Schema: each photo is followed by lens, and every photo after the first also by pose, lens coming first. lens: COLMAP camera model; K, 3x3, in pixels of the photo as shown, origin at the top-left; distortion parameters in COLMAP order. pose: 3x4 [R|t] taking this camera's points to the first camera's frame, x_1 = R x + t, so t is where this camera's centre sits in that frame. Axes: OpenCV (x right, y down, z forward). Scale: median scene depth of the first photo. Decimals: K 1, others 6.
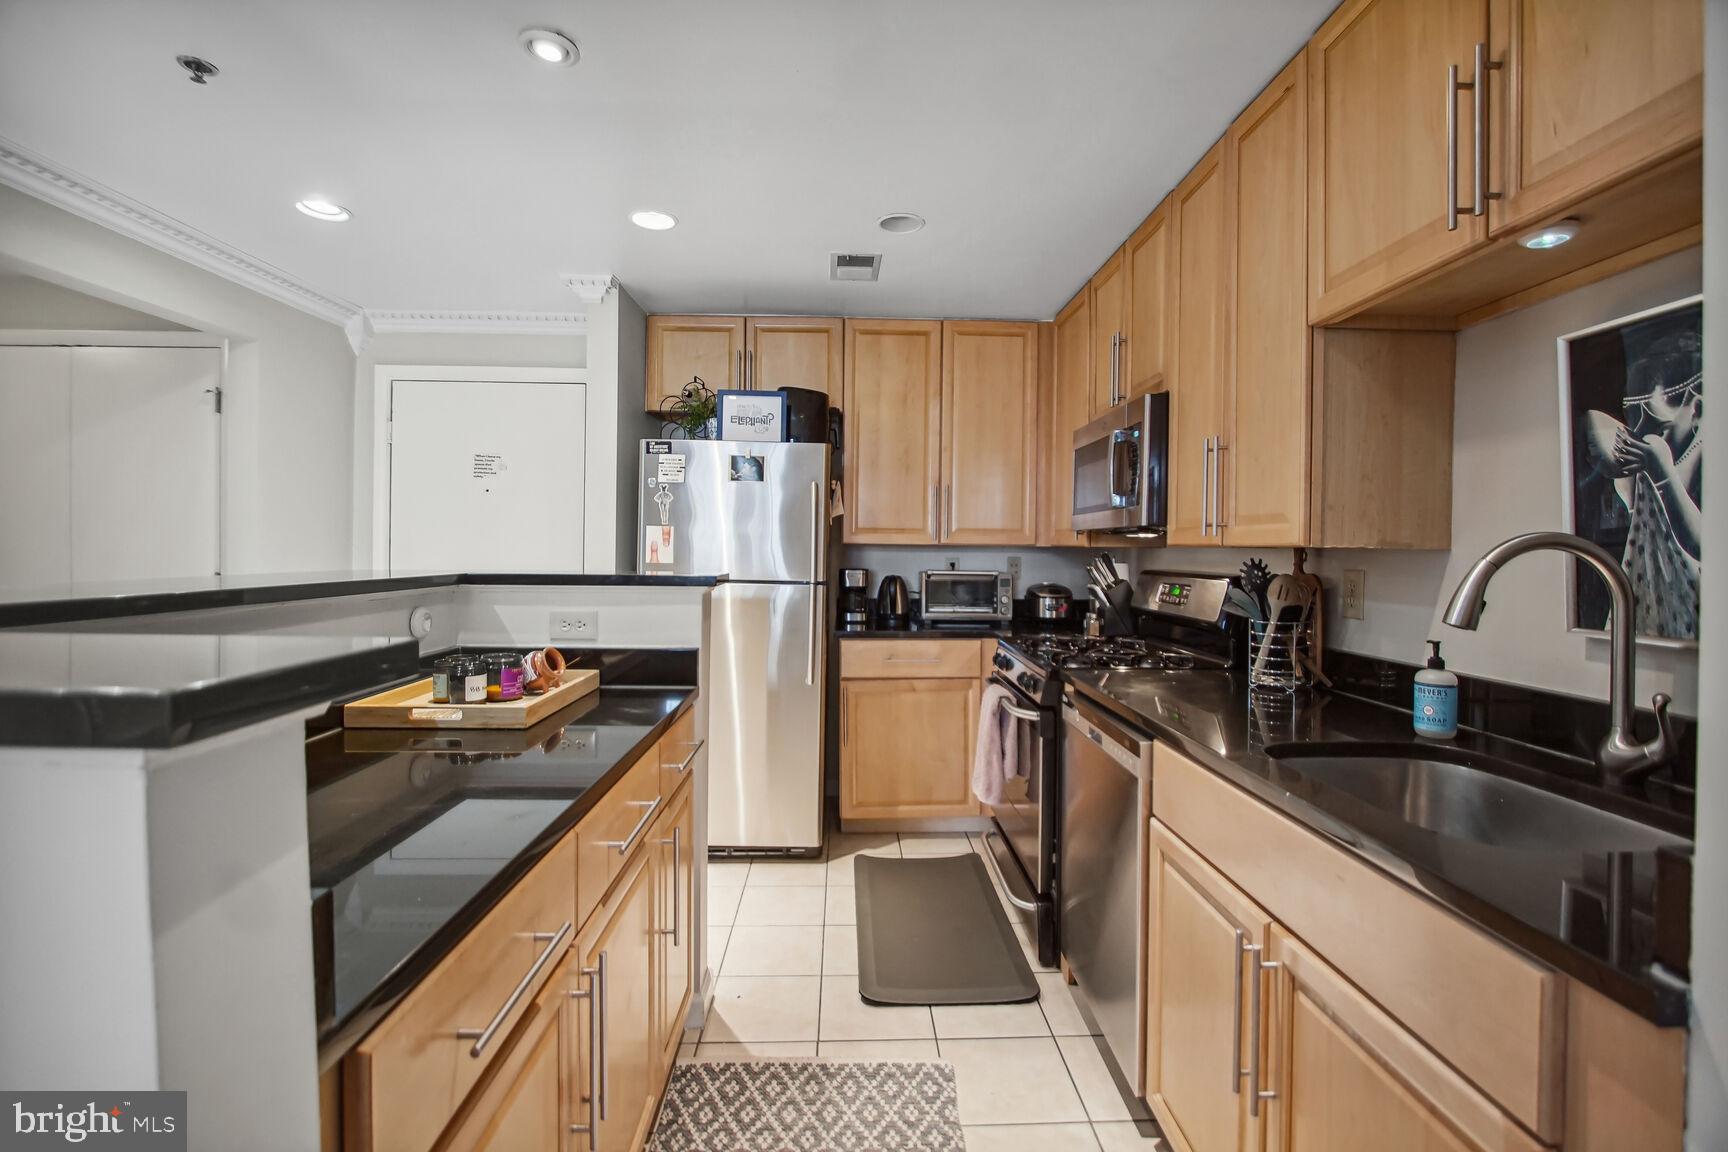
lens RADIAL K [[776.0, 0, 876.3], [0, 776.0, 550.9], [0, 0, 1]] dist [-0.018403, 0.001028]
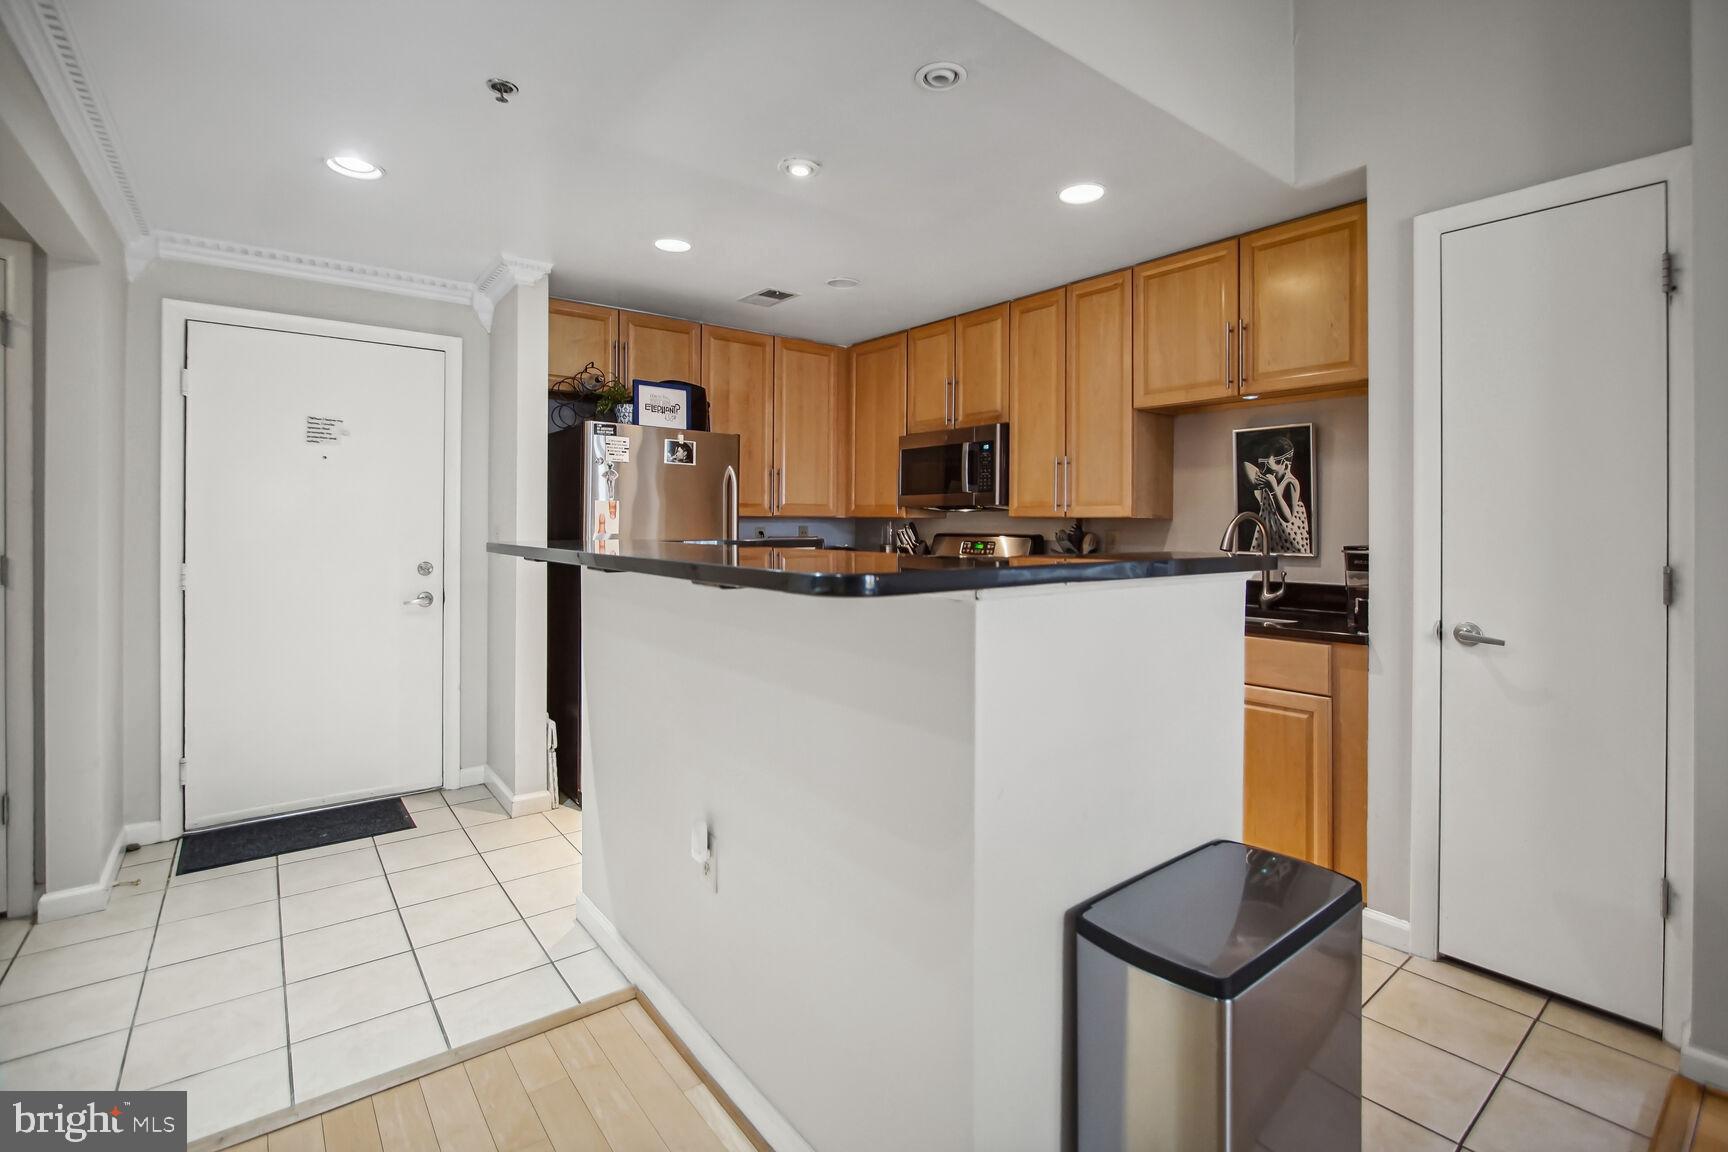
lens RADIAL K [[776.0, 0, 883.1], [0, 776.0, 526.2], [0, 0, 1]] dist [-0.018403, 0.001028]
pose [[0.802408, -0.010489, 0.596684, -0.769897], [0.006139, 0.999938, 0.009323, -0.003843], [-0.596744, -0.003818, 0.802422, -0.156855]]
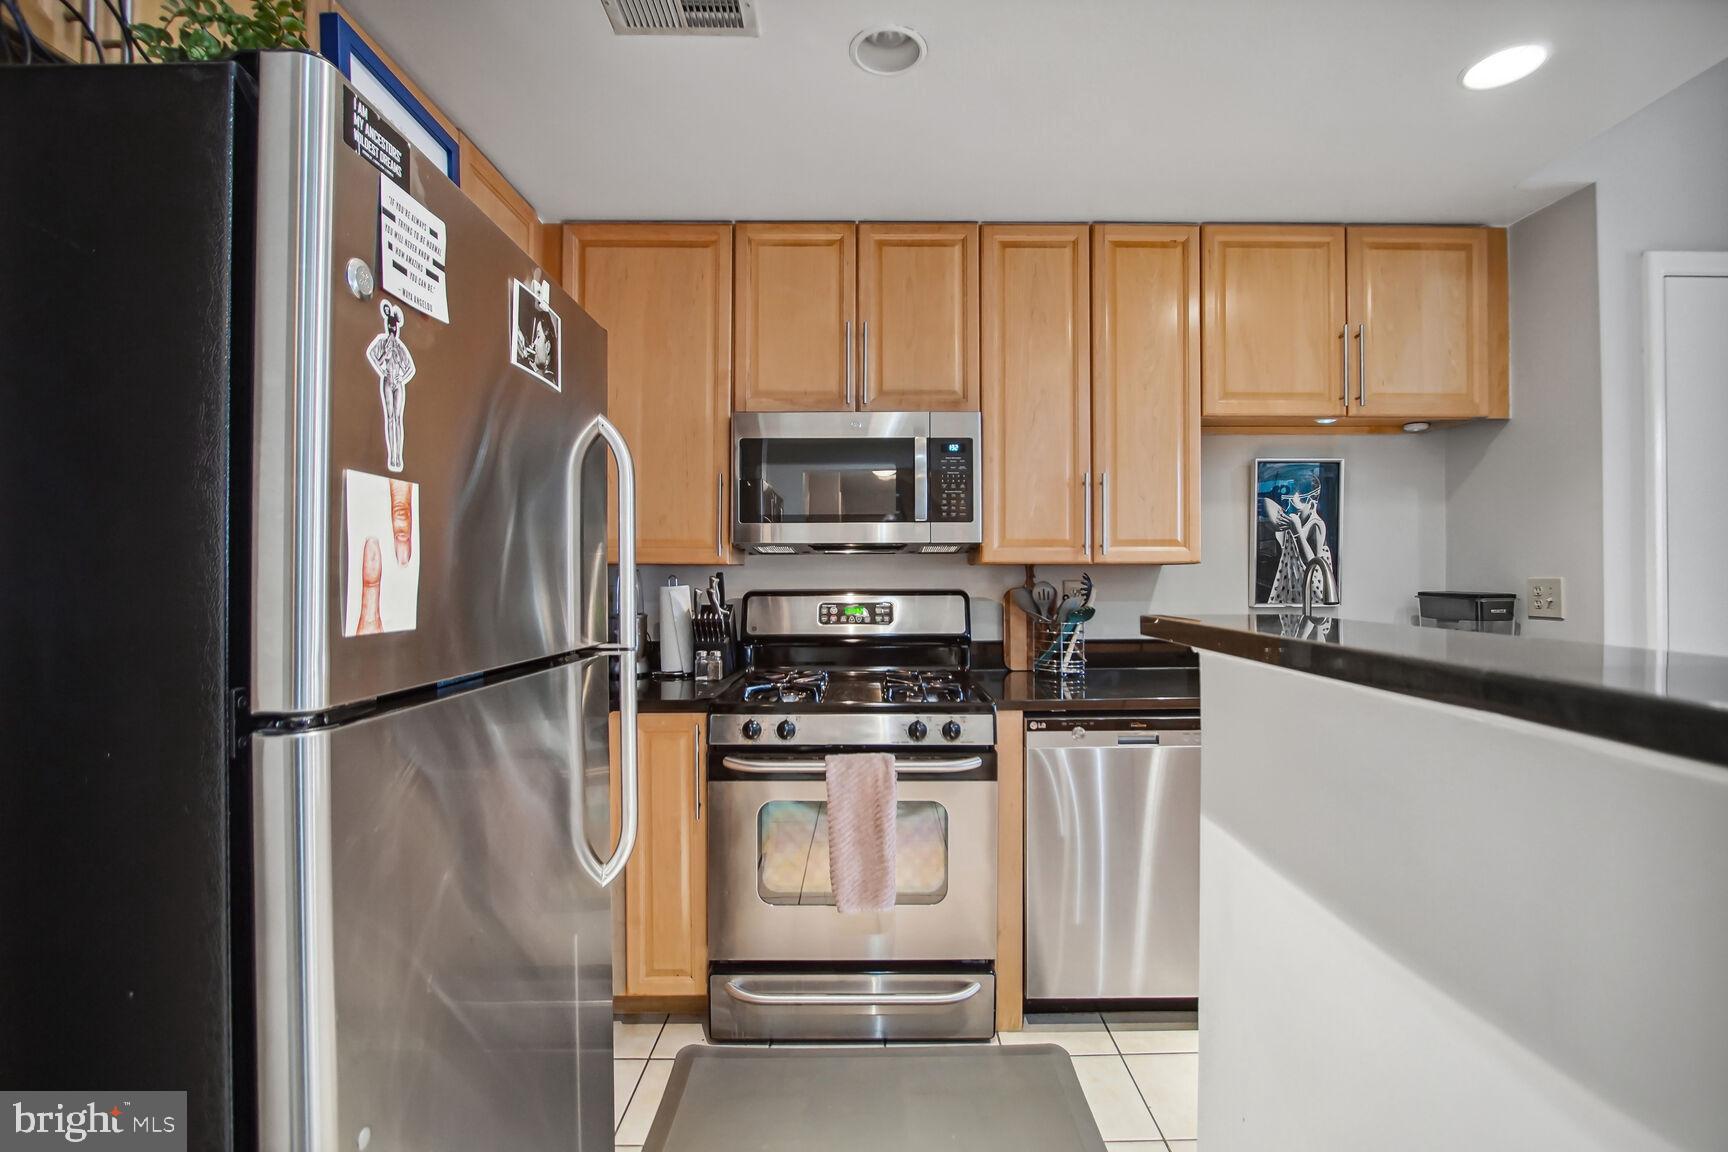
lens RADIAL K [[776.0, 0, 863.9], [0, 776.0, 568.4], [0, 0, 1]] dist [-0.018403, 0.001028]
pose [[0.041804, -0.005854, 0.999109, -0.628341], [0.006088, 0.999966, 0.005605, -0.005330], [-0.999107, 0.005848, 0.041838, 1.038078]]
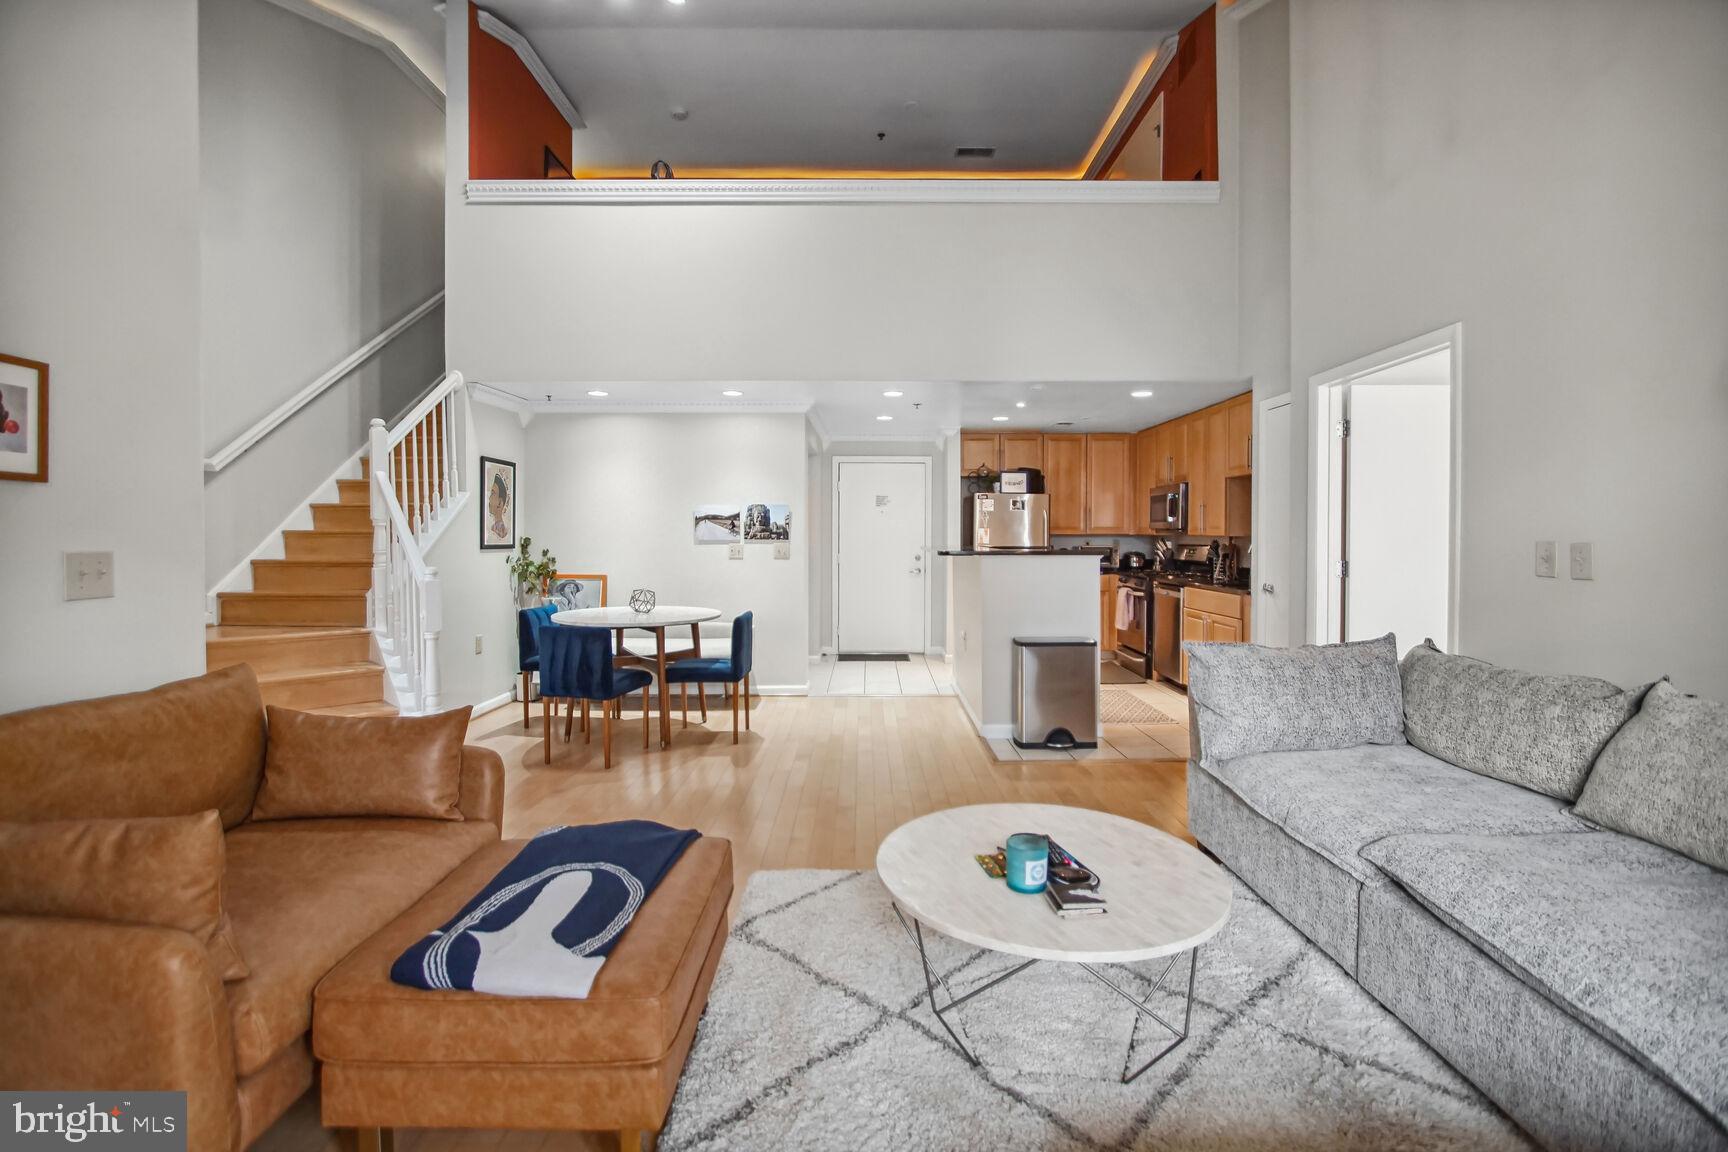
lens RADIAL K [[776.0, 0, 879.8], [0, 776.0, 544.4], [0, 0, 1]] dist [-0.018403, 0.001028]
pose [[0.999640, -0.008922, -0.025294, -0.677210], [0.009239, 0.999880, 0.012407, -0.017594], [0.025180, -0.012636, 0.999603, -1.854677]]
